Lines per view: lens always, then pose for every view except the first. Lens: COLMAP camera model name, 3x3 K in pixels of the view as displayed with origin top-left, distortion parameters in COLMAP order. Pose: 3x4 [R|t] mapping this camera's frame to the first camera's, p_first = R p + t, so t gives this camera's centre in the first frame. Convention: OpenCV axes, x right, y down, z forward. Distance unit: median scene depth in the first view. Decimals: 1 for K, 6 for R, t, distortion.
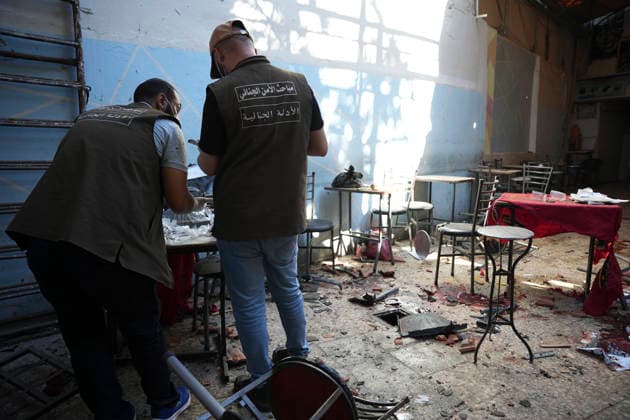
lens RADIAL K [[430.4, 0, 314.5], [0, 430.4, 209.7], [0, 0, 1]] dist [-0.177563, 0.130023]
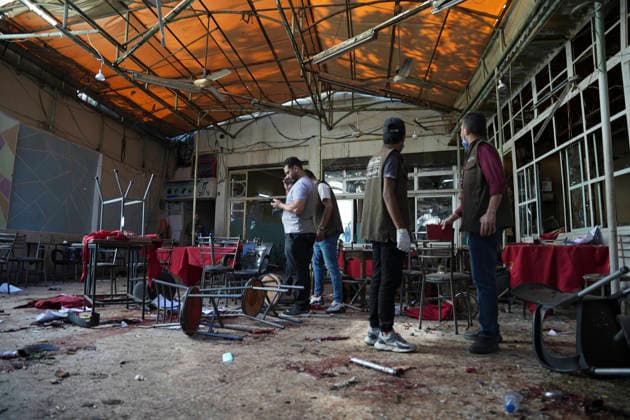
lens RADIAL K [[429.7, 0, 313.2], [0, 429.7, 210.8], [0, 0, 1]] dist [-0.180557, 0.133346]
pose [[0.792546, 0.081637, 0.604323, 0.806233], [0.071664, 0.971663, -0.225246, 0.218951], [-0.605586, 0.221826, 0.764237, -0.568474]]
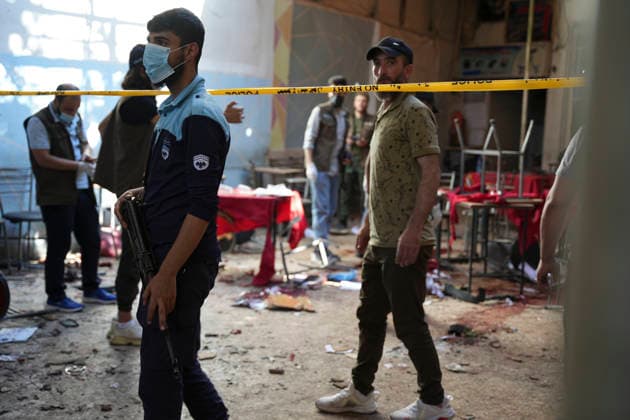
lens RADIAL K [[829.5, 0, 314.8], [0, 829.5, 208.0], [0, 0, 1]] dist [0.095014, -0.019951]
pose [[0.974629, 0.020698, 0.222869, 0.226093], [-0.010512, 0.998849, -0.046791, 0.110067], [-0.223581, 0.043261, 0.973725, -1.175616]]
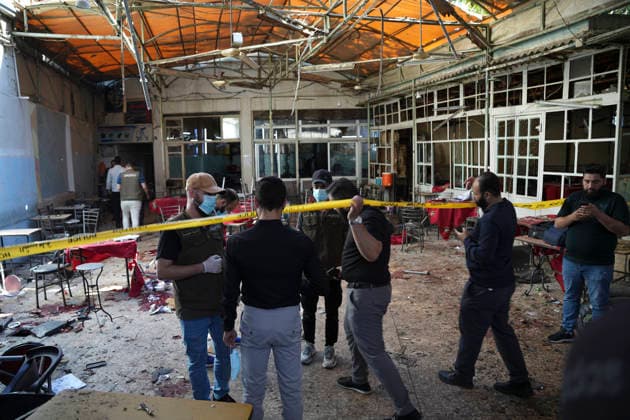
lens RADIAL K [[430.4, 0, 314.5], [0, 430.4, 209.7], [0, 0, 1]] dist [-0.177563, 0.130023]
pose [[0.506530, -0.116159, 0.854362, -0.416924], [0.145759, 0.988158, 0.047933, -0.097298], [-0.849813, 0.100251, 0.517463, -0.640238]]
